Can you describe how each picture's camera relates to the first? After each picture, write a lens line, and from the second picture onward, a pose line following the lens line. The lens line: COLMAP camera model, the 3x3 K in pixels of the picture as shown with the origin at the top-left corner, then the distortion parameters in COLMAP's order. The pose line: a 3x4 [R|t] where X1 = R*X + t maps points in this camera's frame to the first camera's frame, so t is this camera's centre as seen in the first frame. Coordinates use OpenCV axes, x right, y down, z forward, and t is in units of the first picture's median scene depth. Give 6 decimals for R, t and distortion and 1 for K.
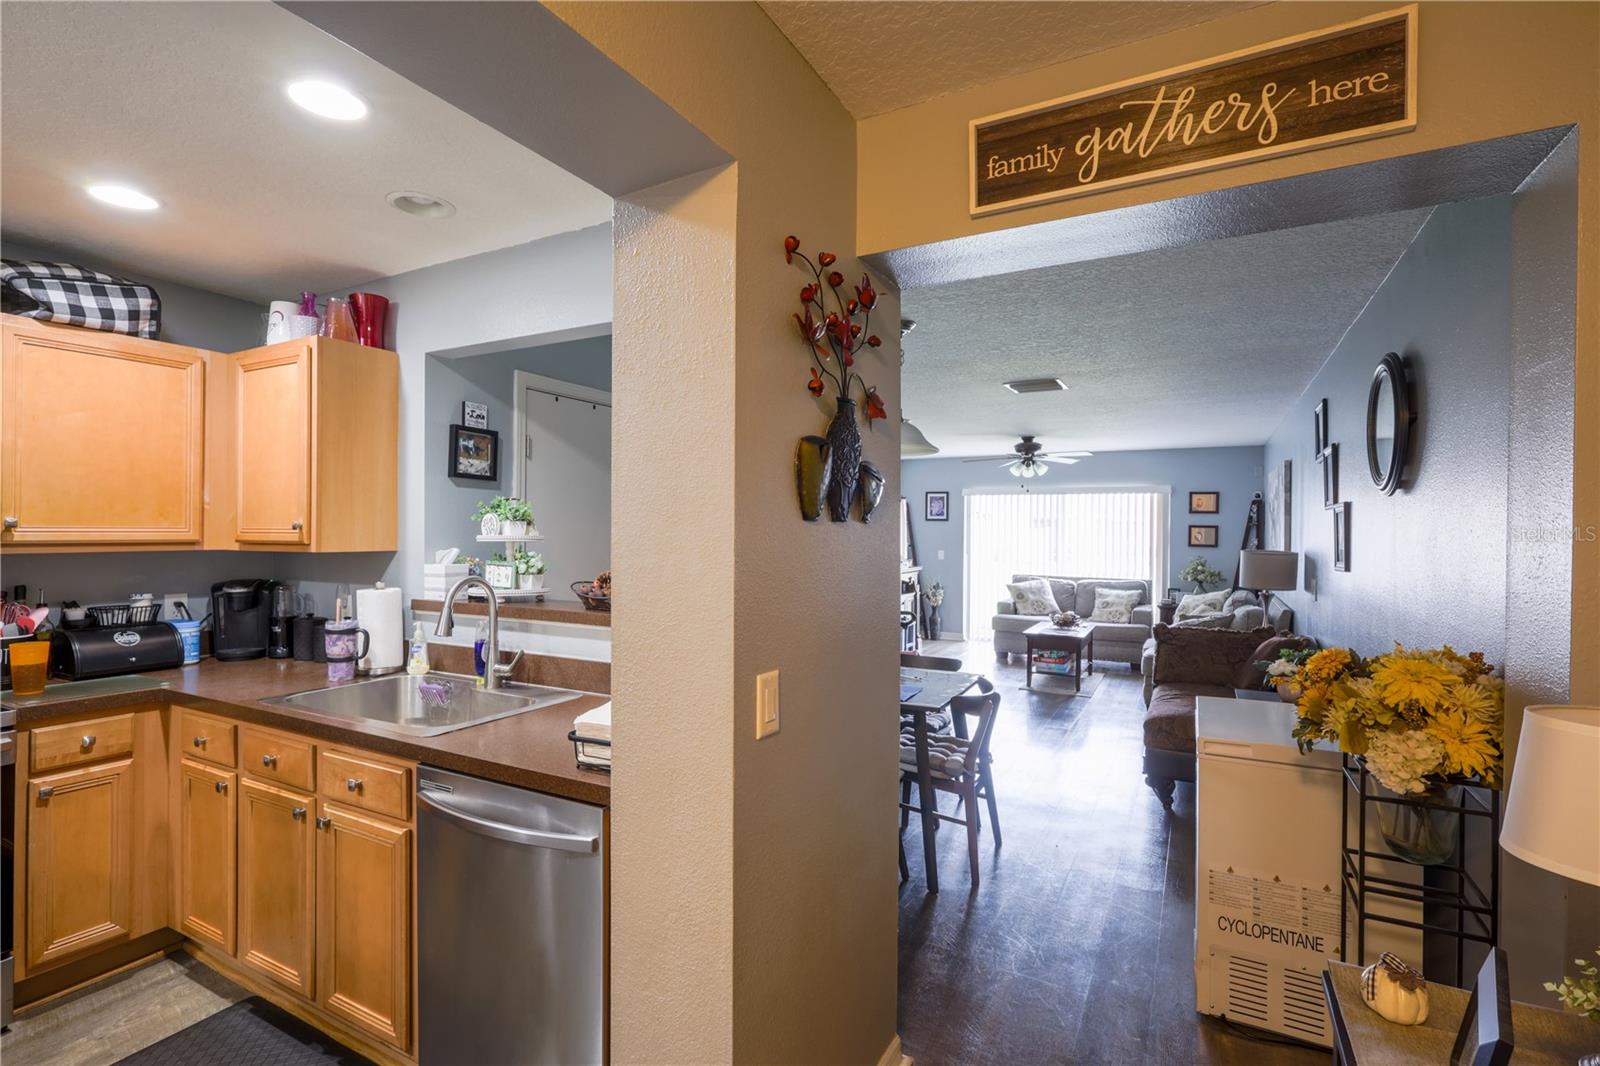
lens RADIAL K [[741.0, 0, 794.4], [0, 741.0, 533.6], [0, 0, 1]] dist [-0.000030, -0.000716]
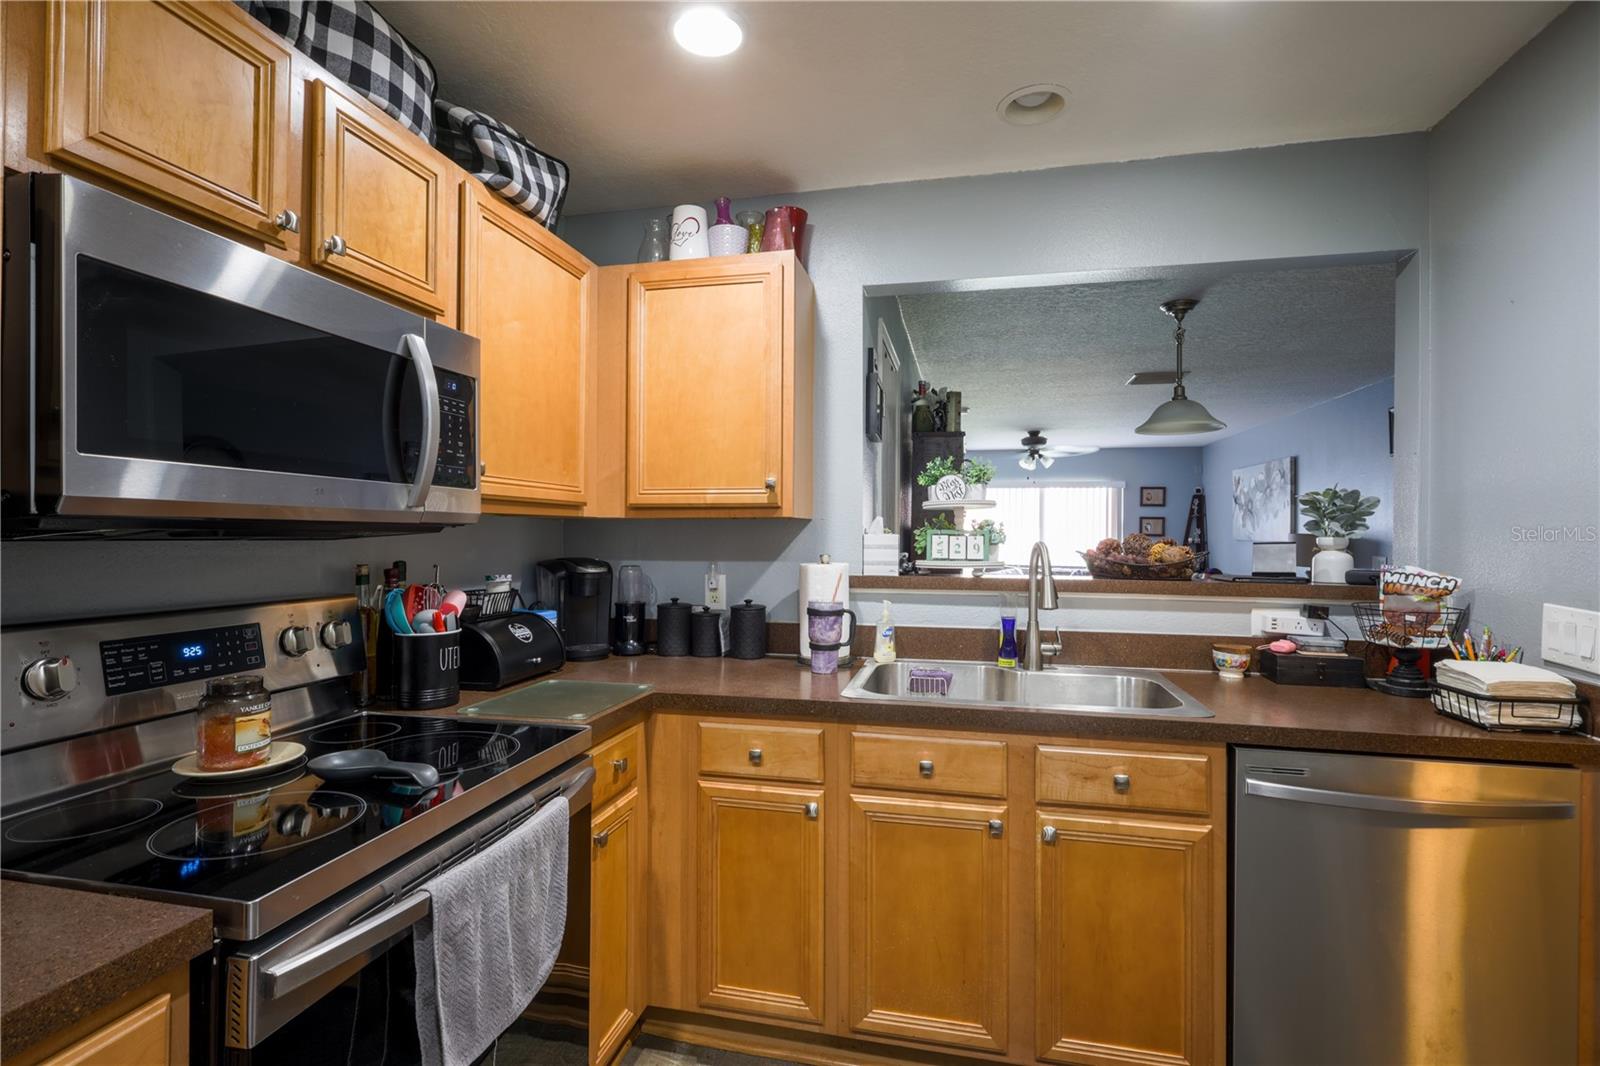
lens RADIAL K [[741.0, 0, 800.4], [0, 741.0, 530.1], [0, 0, 1]] dist [-0.000030, -0.000716]
pose [[0.961984, 0.002703, 0.273091, -0.296133], [-0.002000, 0.999994, -0.002851, 0.014254], [-0.273097, 0.002197, 0.961984, 0.073664]]
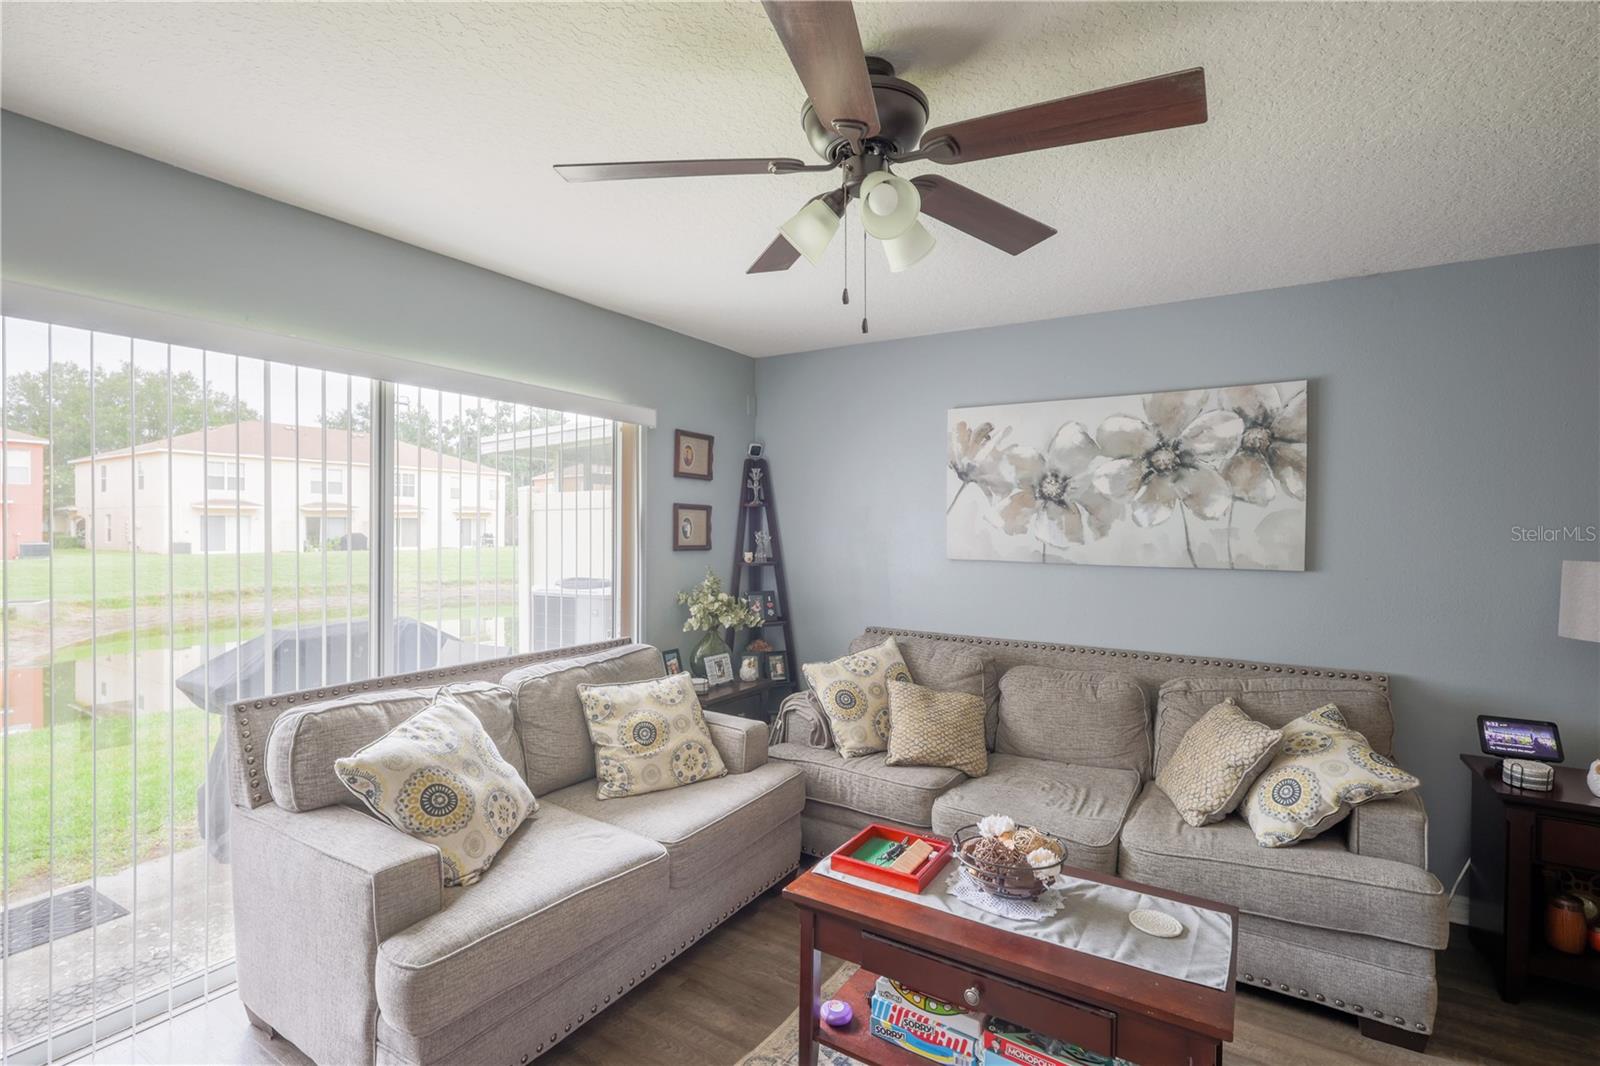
lens RADIAL K [[741.0, 0, 804.4], [0, 741.0, 526.4], [0, 0, 1]] dist [-0.000030, -0.000716]
pose [[0.057919, -0.012561, 0.998242, 0.096348], [-0.001200, 0.999919, 0.012652, -0.003725], [-0.998321, -0.001930, 0.057900, 0.999974]]
